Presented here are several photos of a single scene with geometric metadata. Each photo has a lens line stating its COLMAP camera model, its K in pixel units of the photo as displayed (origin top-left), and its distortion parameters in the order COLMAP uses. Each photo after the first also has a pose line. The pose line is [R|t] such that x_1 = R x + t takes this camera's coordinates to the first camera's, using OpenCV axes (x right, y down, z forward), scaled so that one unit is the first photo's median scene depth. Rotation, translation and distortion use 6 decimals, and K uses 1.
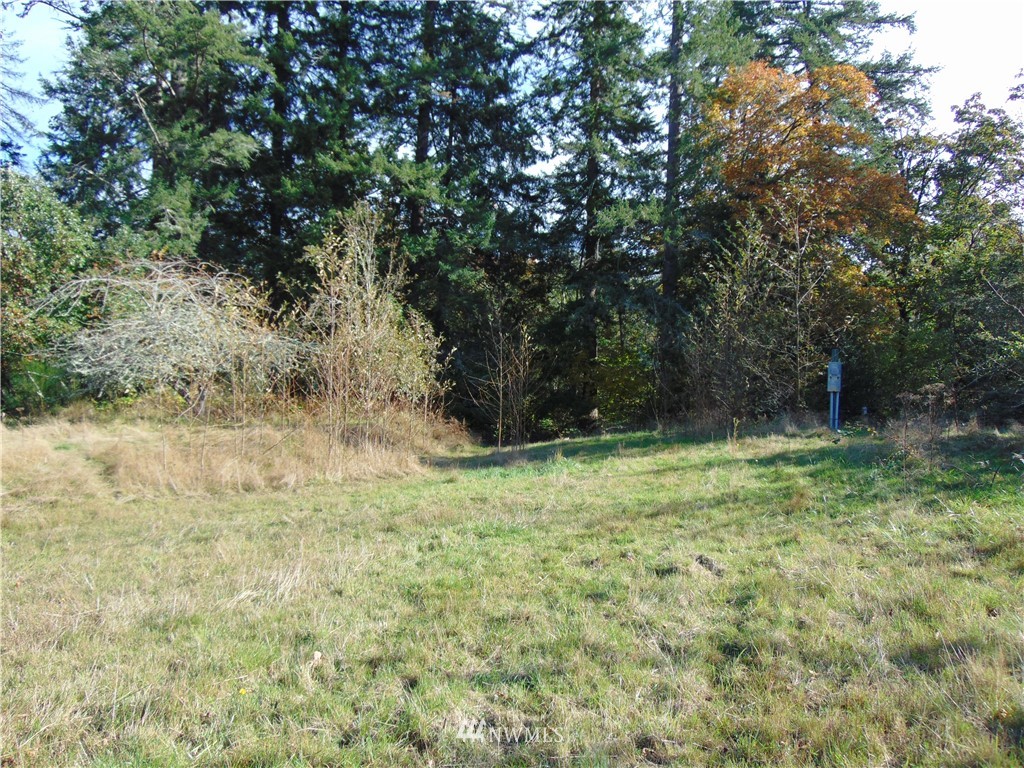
lens RADIAL K [[798.9, 0, 512.7], [0, 798.9, 373.4], [0, 0, 1]] dist [-0.058547, 0.068418]
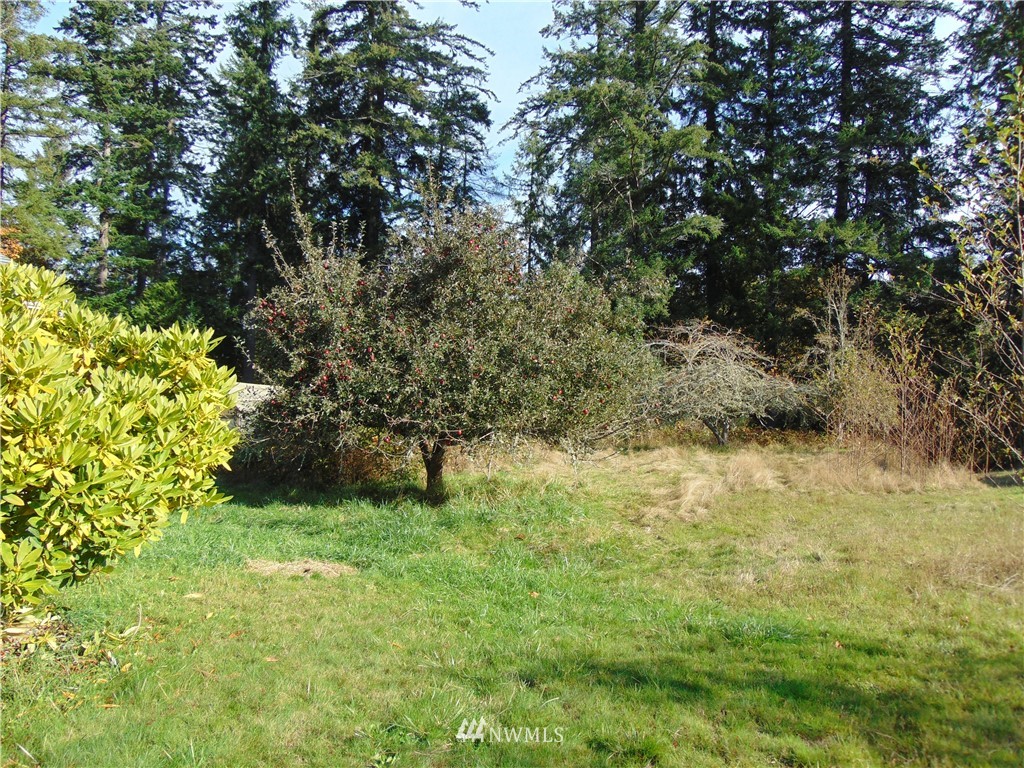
lens RADIAL K [[798.9, 0, 504.2], [0, 798.9, 384.5], [0, 0, 1]] dist [-0.058547, 0.068418]
pose [[0.924049, -0.021257, -0.381681, -0.131172], [0.011509, 0.999547, -0.027804, -0.007206], [0.382100, 0.021299, 0.923876, -0.200171]]
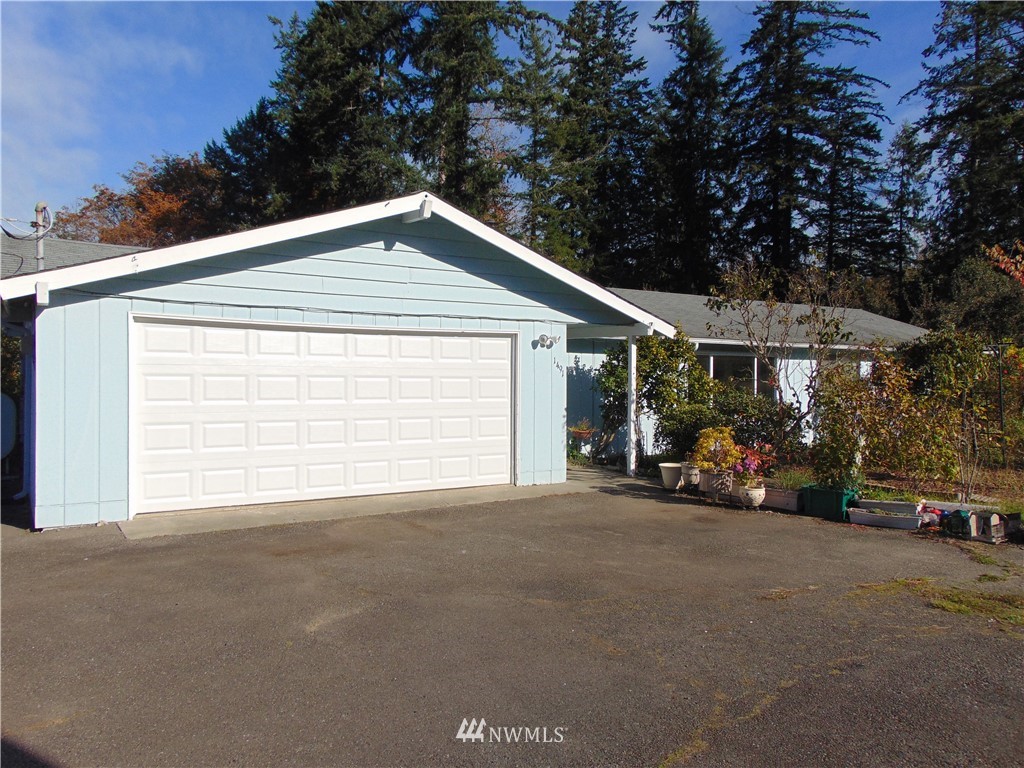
lens RADIAL K [[764.5, 0, 509.5], [0, 764.5, 385.7], [0, 0, 1]] dist [-0.027281, 0.042822]
pose [[0.732256, -0.009829, -0.680958, -0.138258], [0.035295, 0.999100, 0.023534, -0.028781], [0.680114, -0.041267, 0.731944, -0.693651]]
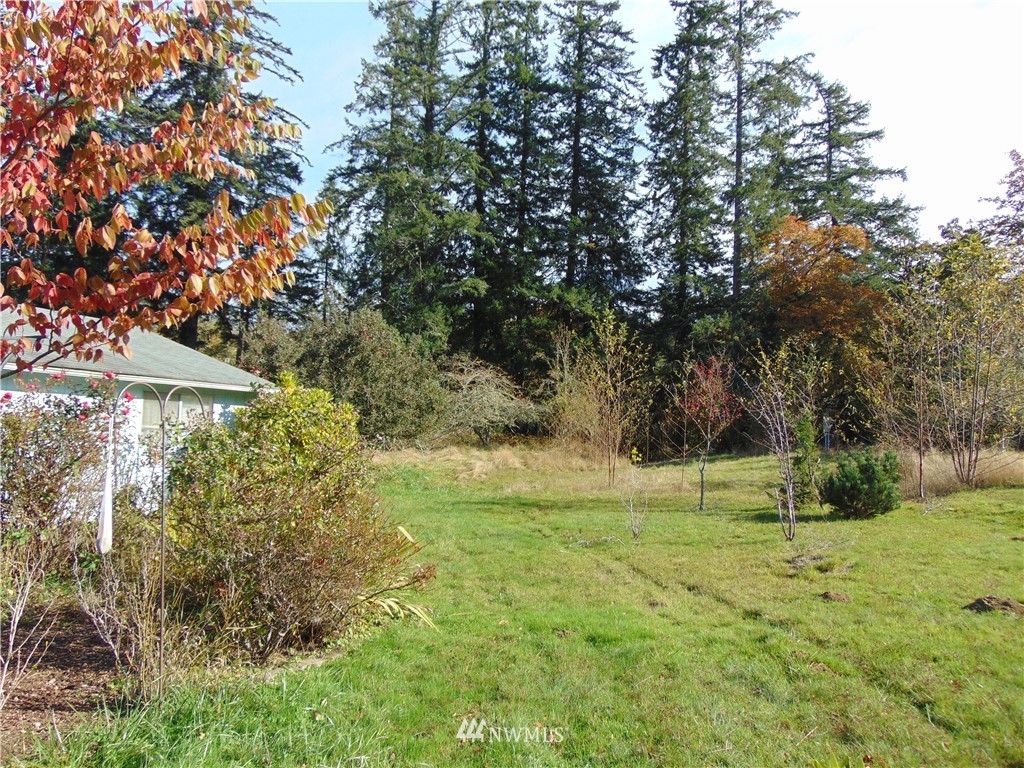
lens RADIAL K [[764.5, 0, 514.2], [0, 764.5, 385.9], [0, 0, 1]] dist [-0.027281, 0.042822]
pose [[0.997275, -0.004061, -0.073656, -0.112747], [0.001570, 0.999426, -0.033841, -0.015036], [0.073751, 0.033633, 0.996709, -0.468136]]
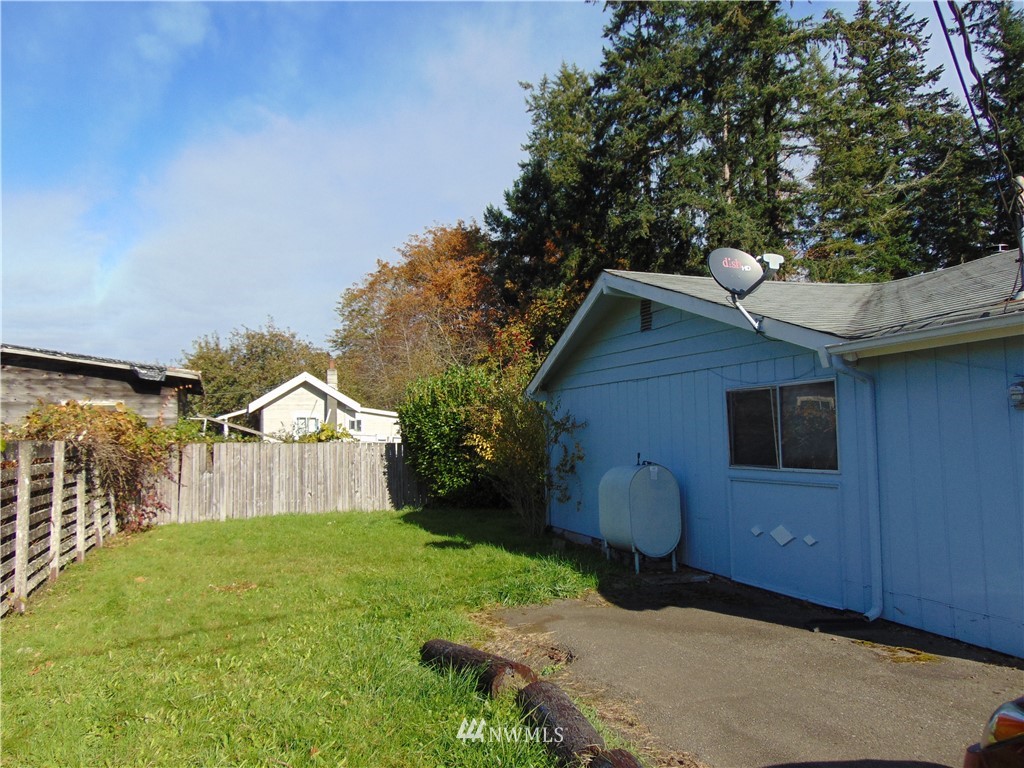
lens RADIAL K [[798.9, 0, 509.9], [0, 798.9, 381.2], [0, 0, 1]] dist [-0.058547, 0.068418]
pose [[0.538350, -0.101607, -0.836574, -0.297914], [0.070148, 0.994663, -0.075667, -0.036157], [0.839797, -0.017948, 0.542604, -0.782741]]
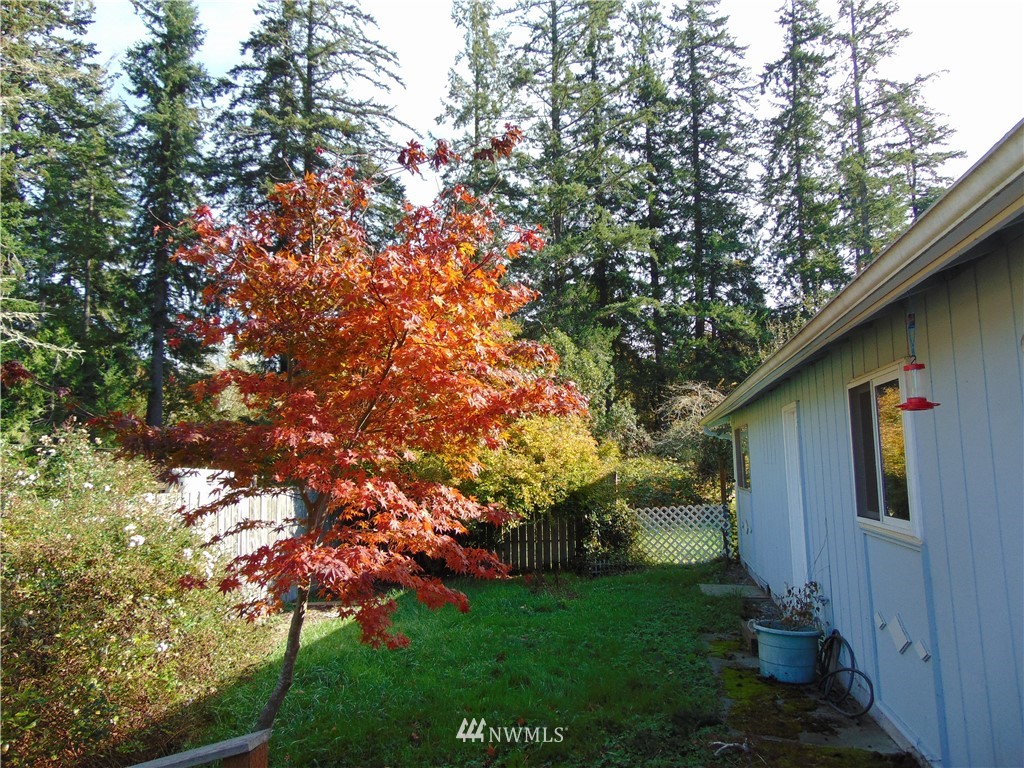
lens RADIAL K [[764.5, 0, 510.7], [0, 764.5, 384.5], [0, 0, 1]] dist [-0.027281, 0.042822]
pose [[0.996235, -0.042722, 0.075443, -0.561417], [0.048549, 0.995835, -0.077176, -0.022230], [-0.071831, 0.080548, 0.994159, -0.359195]]
